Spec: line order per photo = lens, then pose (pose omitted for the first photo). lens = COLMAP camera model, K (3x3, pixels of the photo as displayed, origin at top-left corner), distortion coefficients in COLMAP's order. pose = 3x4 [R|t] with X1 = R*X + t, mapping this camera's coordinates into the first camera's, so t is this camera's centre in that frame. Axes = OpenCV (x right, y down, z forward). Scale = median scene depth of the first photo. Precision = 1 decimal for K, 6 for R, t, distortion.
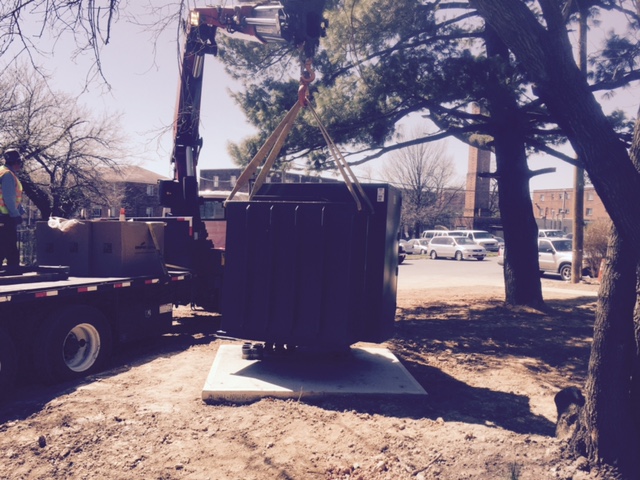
lens RADIAL K [[622.3, 0, 320.3], [0, 622.3, 189.9], [0, 0, 1]] dist [0.058050, -0.274507]
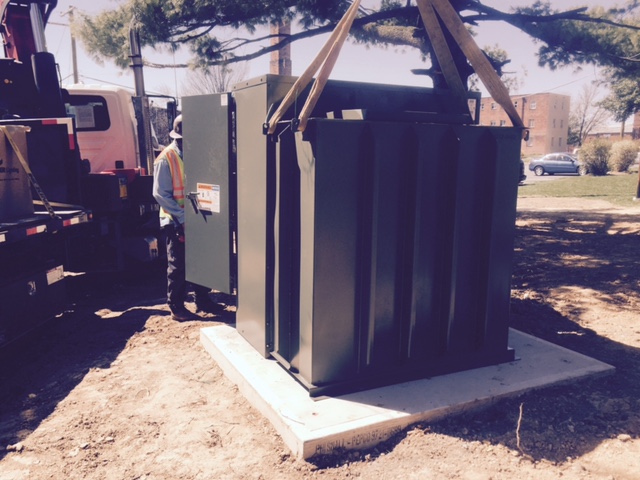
lens RADIAL K [[622.3, 0, 320.3], [0, 622.3, 189.9], [0, 0, 1]] dist [0.058050, -0.274507]
pose [[0.902858, -0.031012, 0.428819, -0.261037], [-0.017770, 0.993851, 0.109287, 0.044827], [-0.429572, -0.106291, 0.896755, 0.384201]]
